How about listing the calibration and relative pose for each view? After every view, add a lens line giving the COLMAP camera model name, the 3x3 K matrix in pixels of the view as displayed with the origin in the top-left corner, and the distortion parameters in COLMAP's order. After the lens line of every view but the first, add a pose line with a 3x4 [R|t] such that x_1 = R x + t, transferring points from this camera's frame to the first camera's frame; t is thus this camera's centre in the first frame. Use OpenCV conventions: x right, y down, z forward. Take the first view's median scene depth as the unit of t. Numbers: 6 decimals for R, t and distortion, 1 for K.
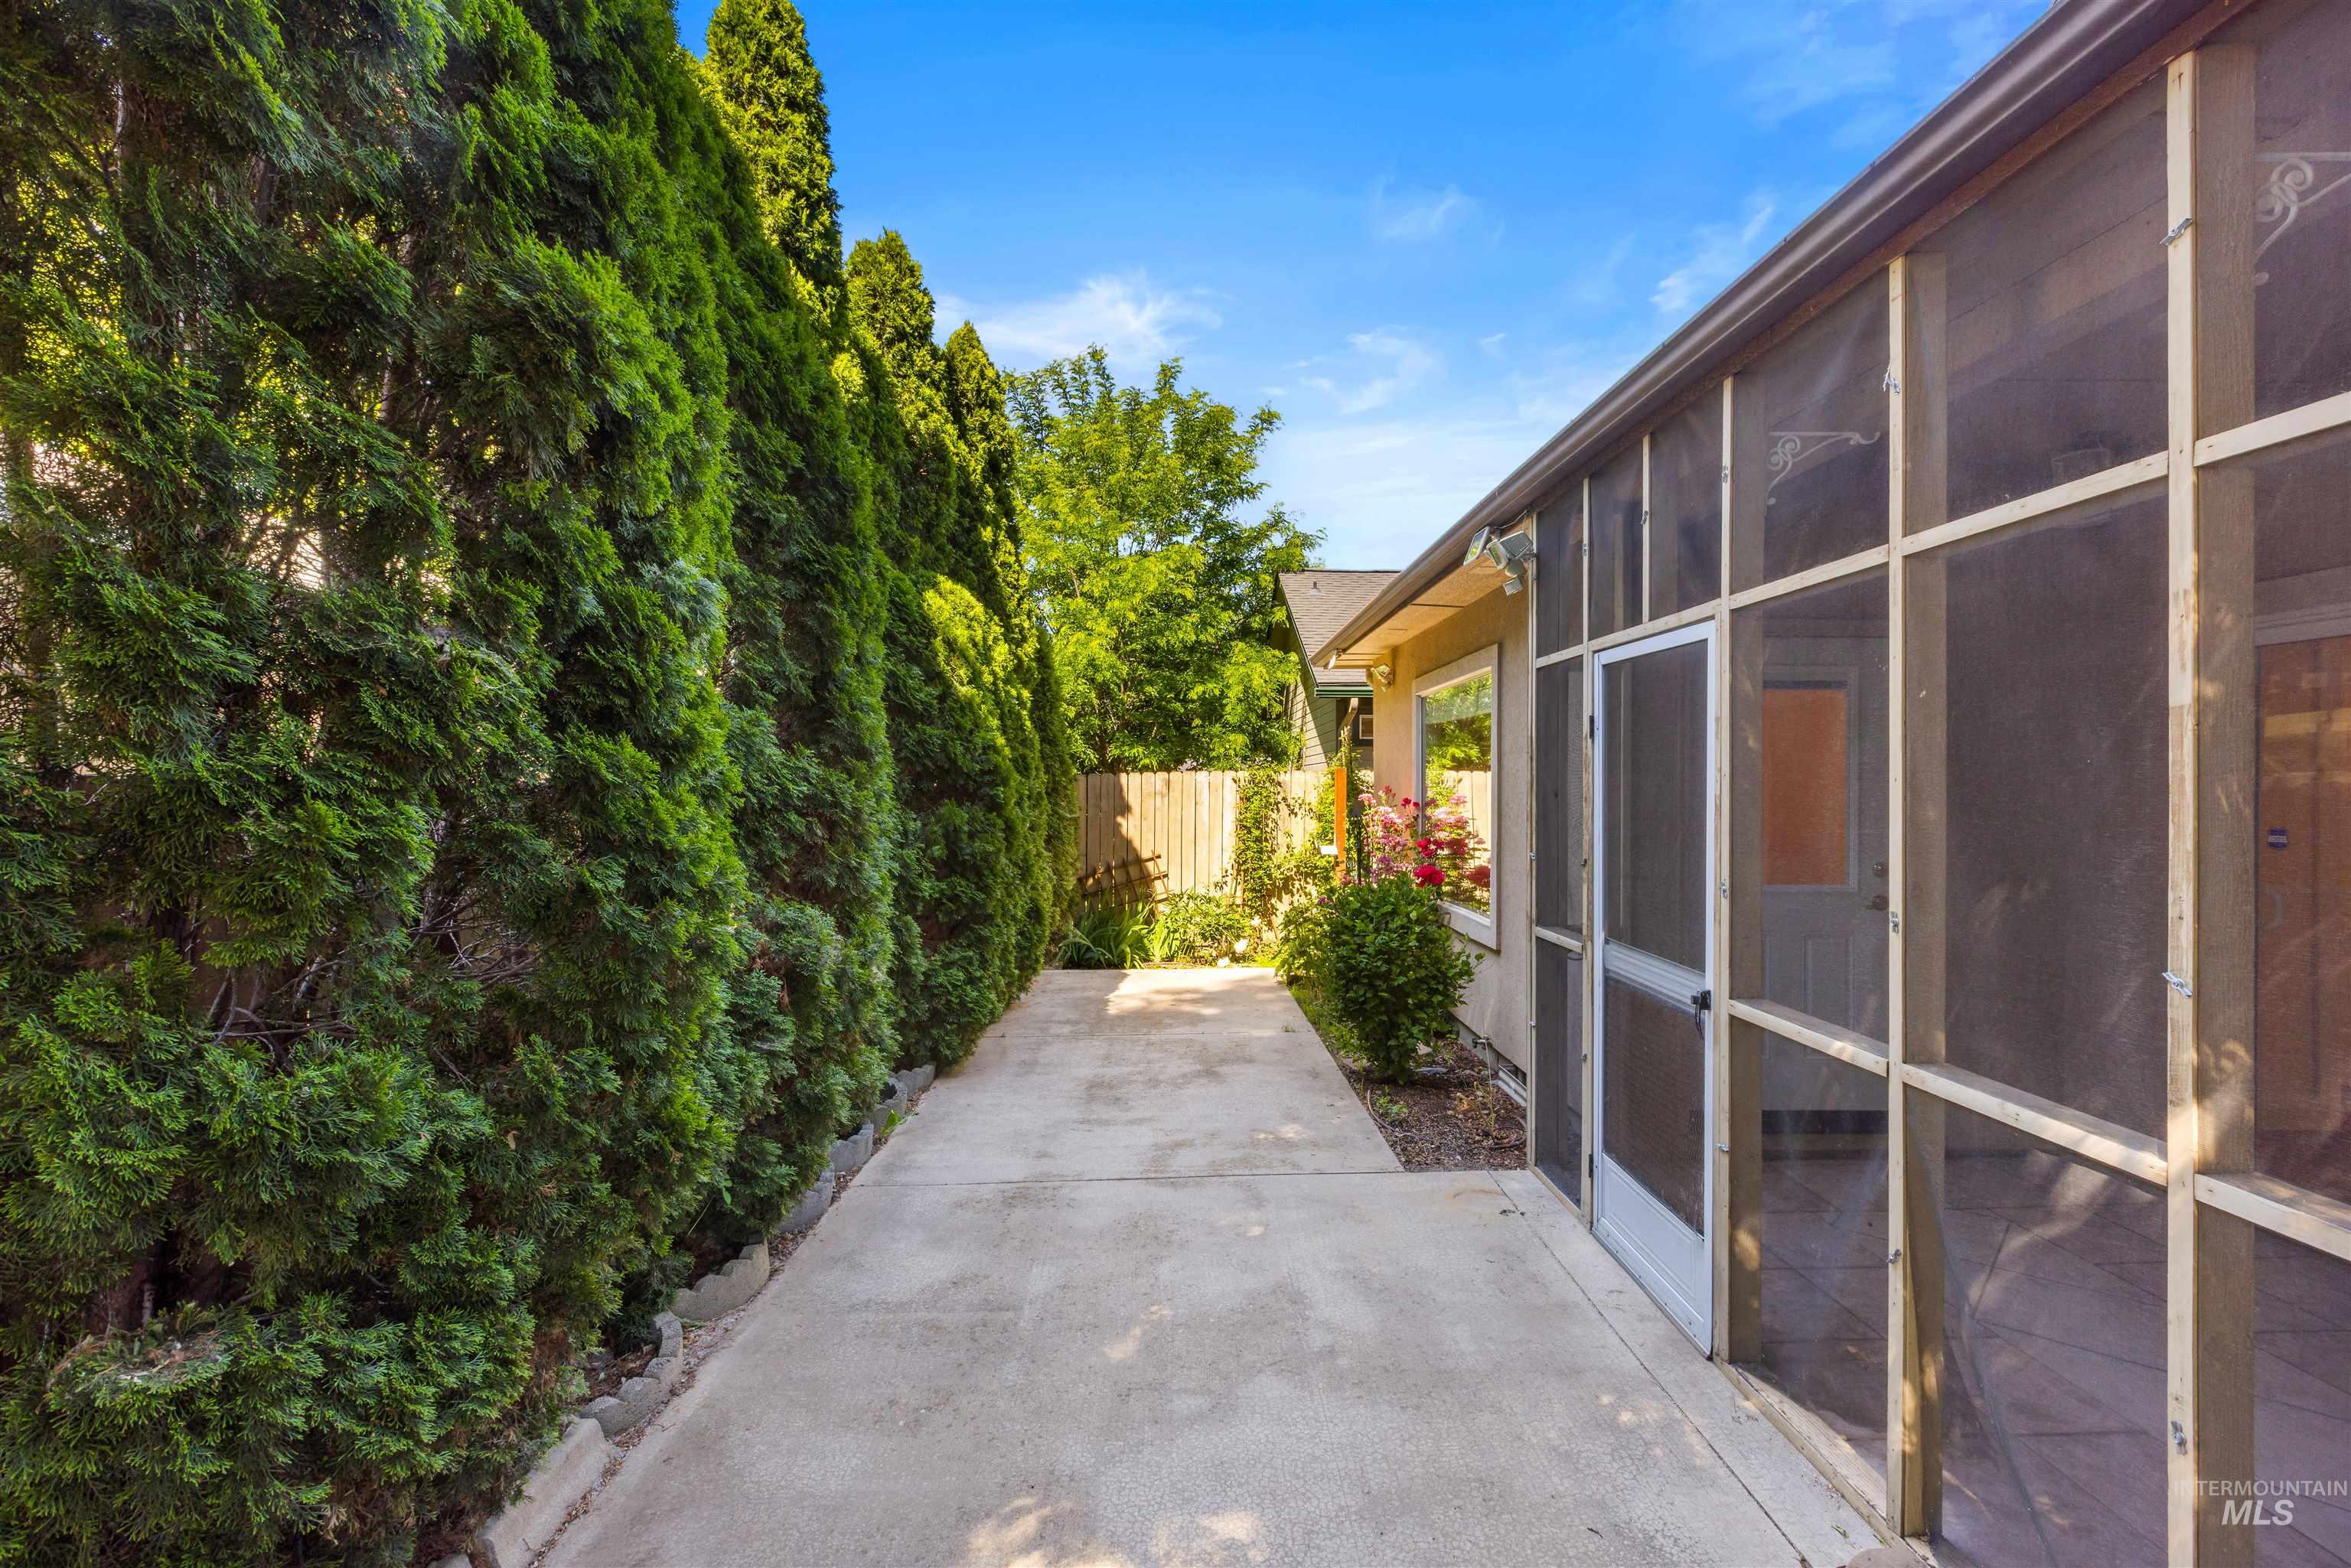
lens RADIAL K [[1064.9, 0, 1179.0], [0, 1064.9, 787.2], [0, 0, 1]] dist [0.007040, -0.002777]
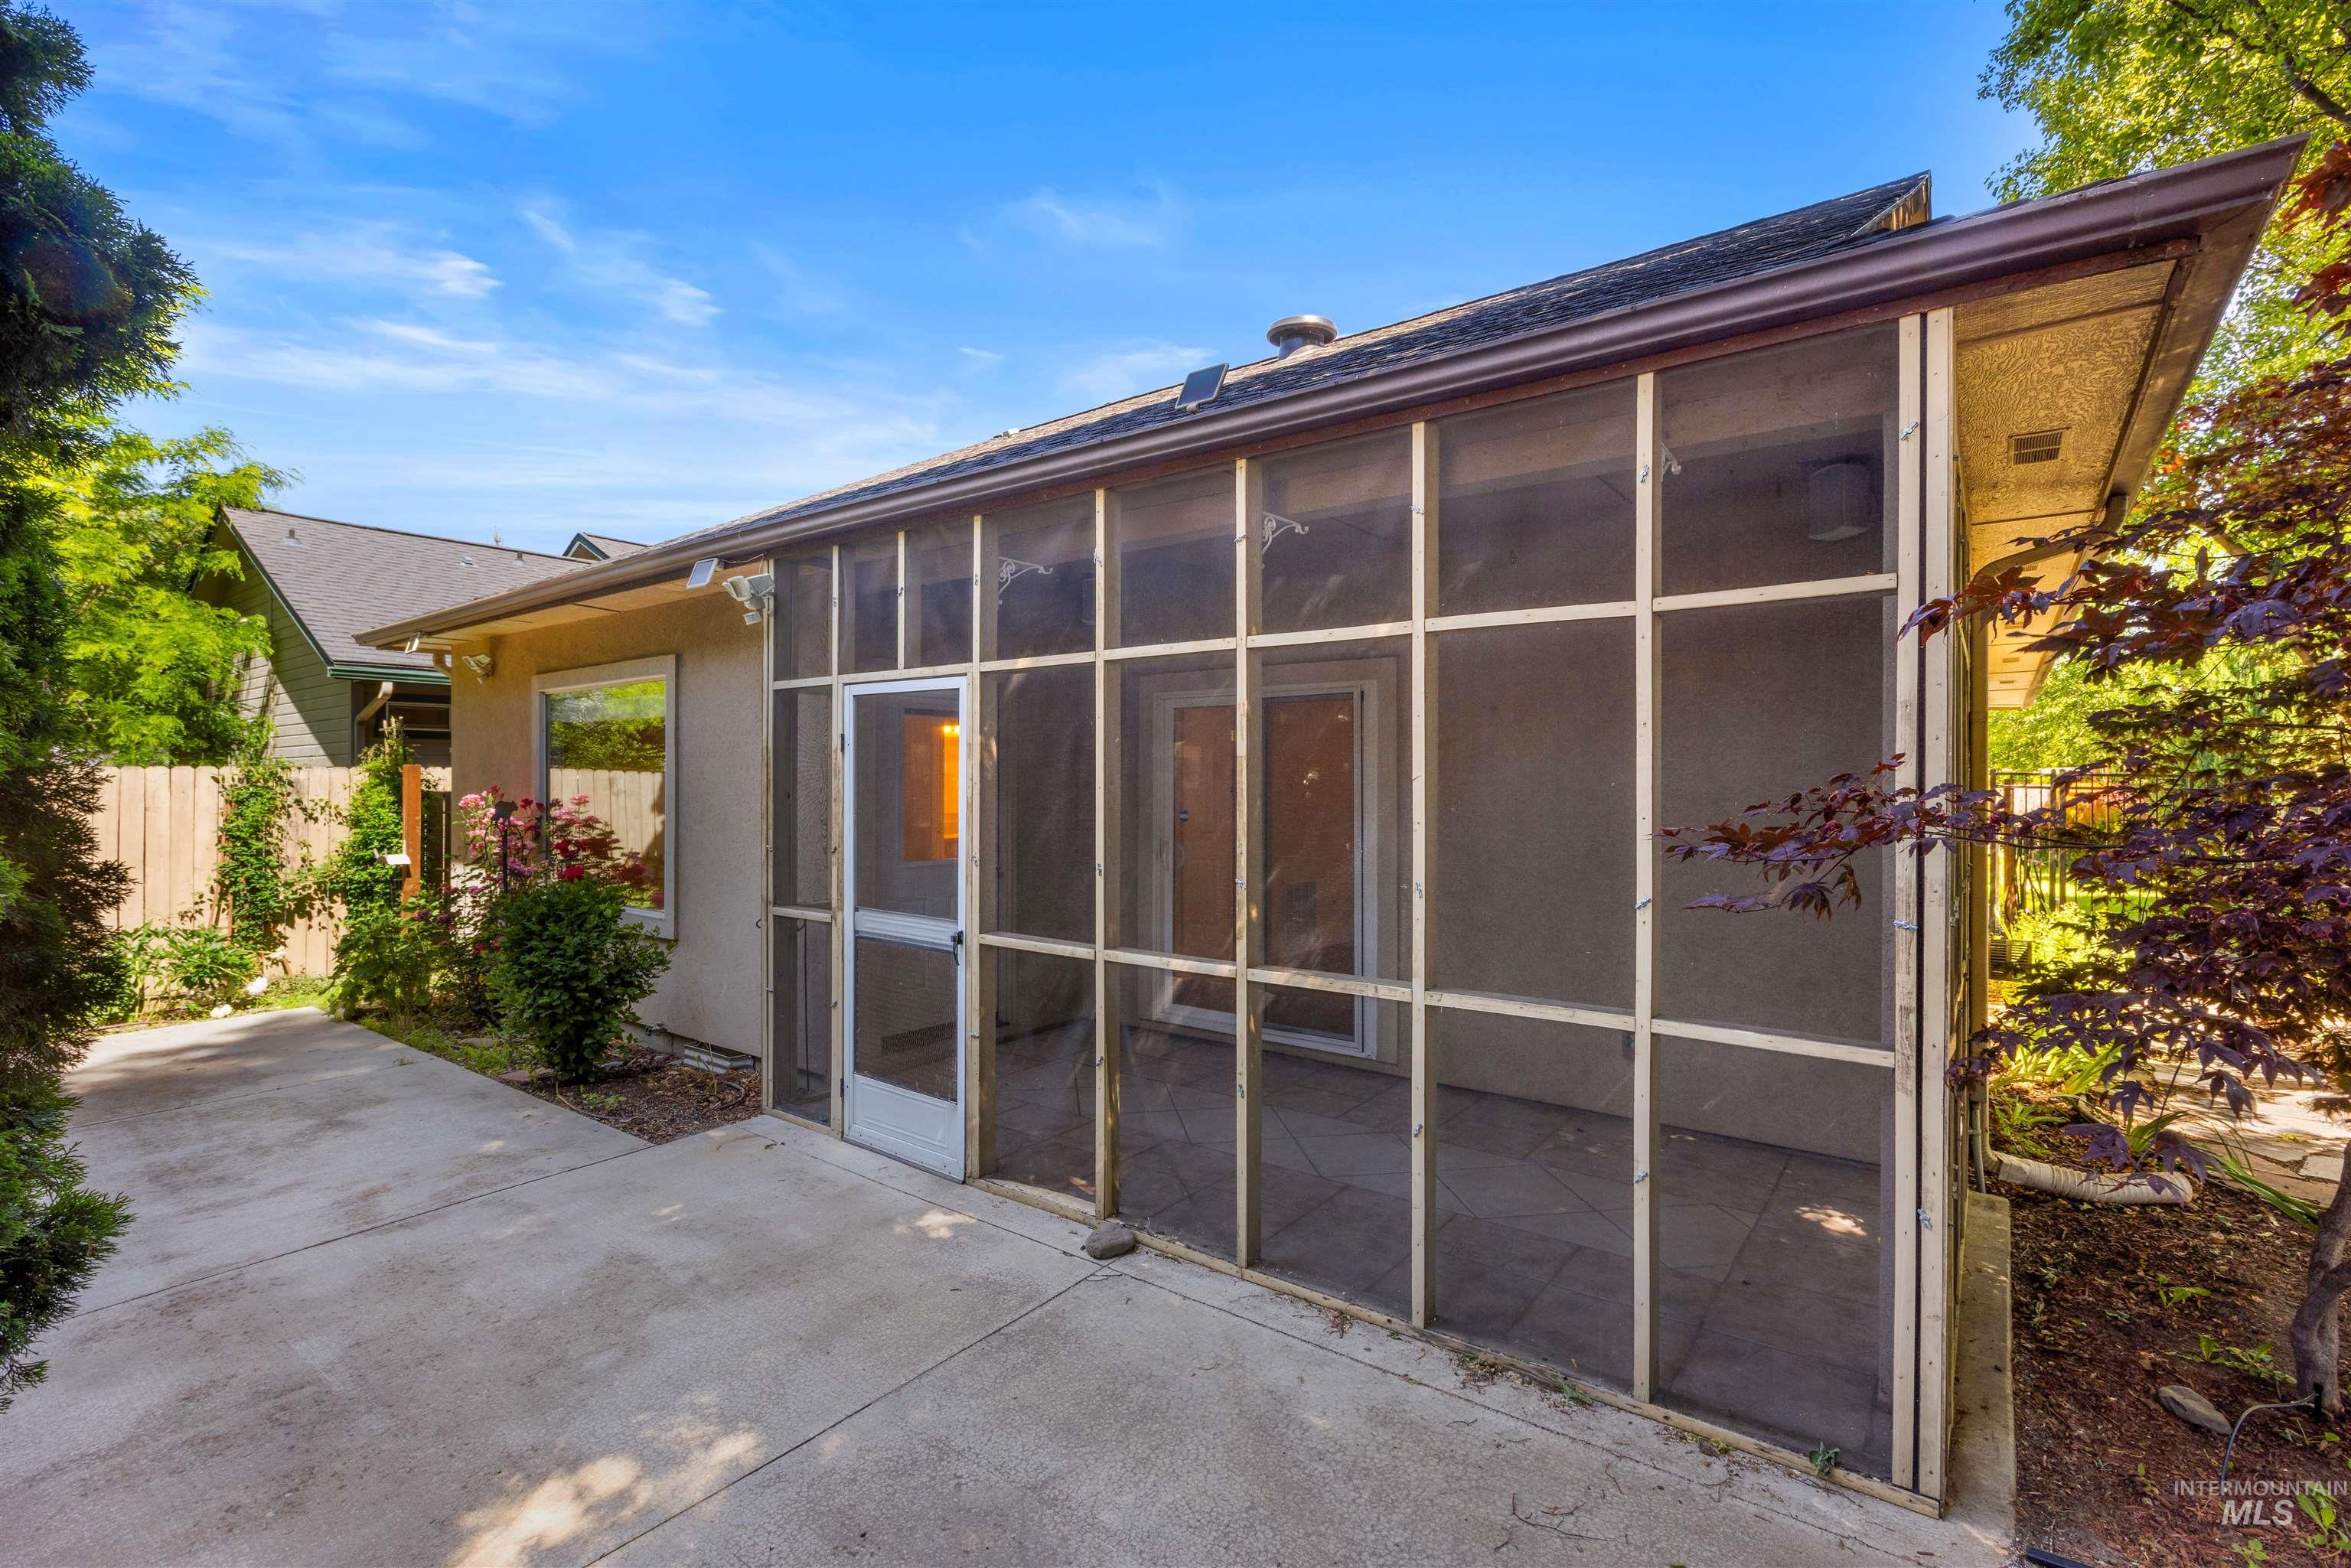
lens RADIAL K [[1064.9, 0, 1185.0], [0, 1064.9, 780.9], [0, 0, 1]] dist [0.007040, -0.002777]
pose [[0.618397, 0.001197, 0.785865, -0.209969], [0.000032, 0.999999, -0.001549, -0.005374], [-0.785866, 0.000983, 0.618397, -0.063362]]
